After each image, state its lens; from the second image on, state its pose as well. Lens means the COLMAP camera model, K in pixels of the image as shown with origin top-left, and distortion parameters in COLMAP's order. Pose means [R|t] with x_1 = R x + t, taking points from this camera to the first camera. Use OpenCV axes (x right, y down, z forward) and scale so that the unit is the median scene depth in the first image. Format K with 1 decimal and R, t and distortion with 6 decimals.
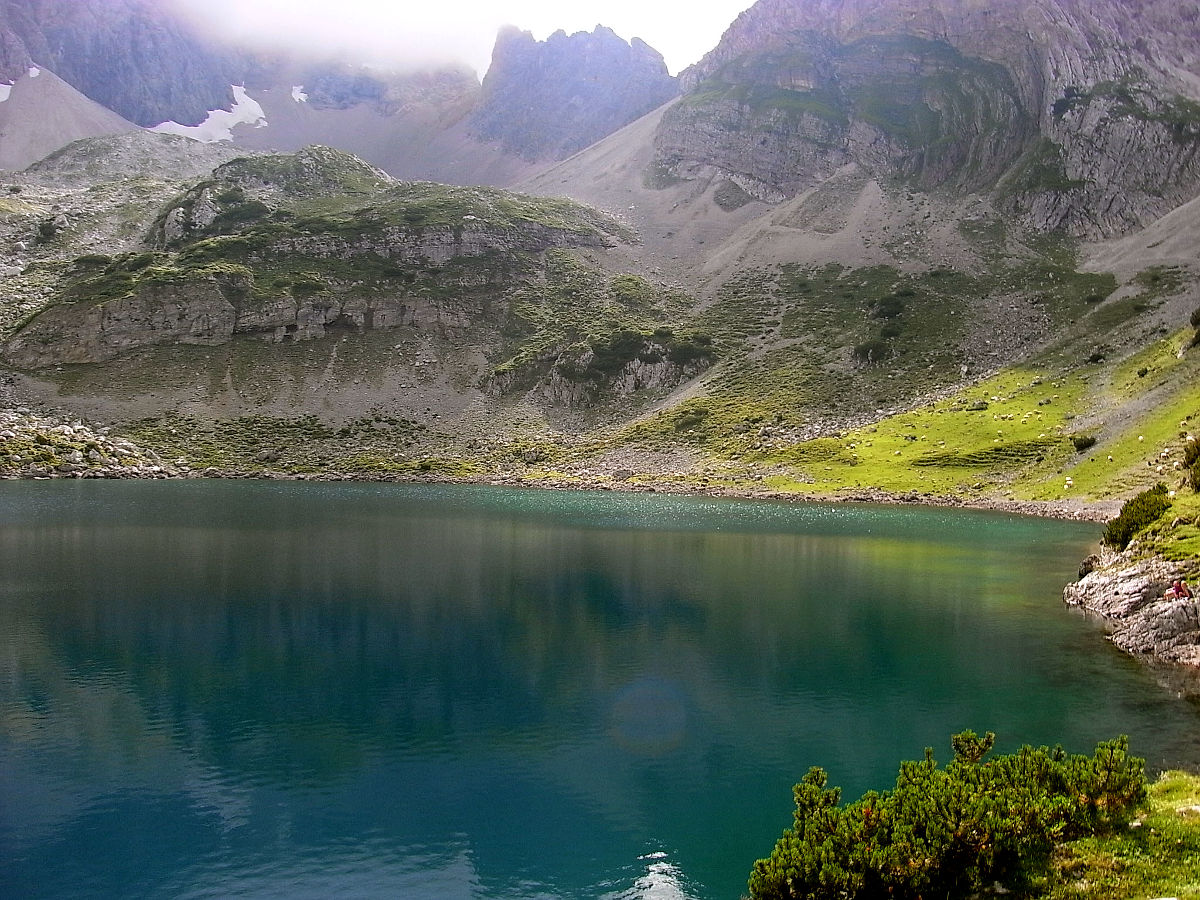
lens RADIAL K [[1059.7, 0, 657.3], [0, 1059.7, 476.3], [0, 0, 1]] dist [-0.154099, 0.146726]
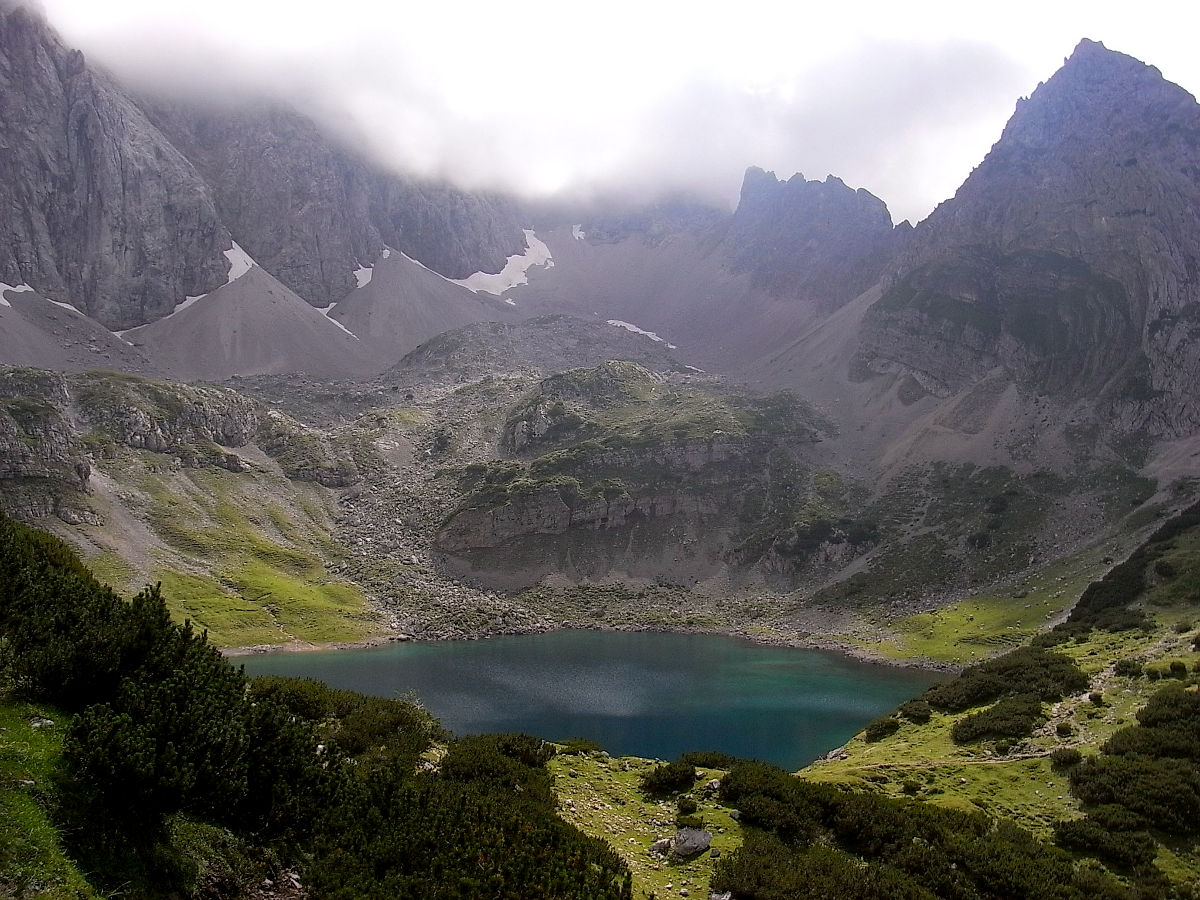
lens RADIAL K [[1059.7, 0, 657.3], [0, 1059.7, 476.3], [0, 0, 1]] dist [-0.154099, 0.146726]
pose [[0.969733, -0.014618, -0.243730, 0.102159], [0.001752, 0.998597, -0.052923, -0.109329], [0.244161, 0.050894, 0.968398, -0.469678]]
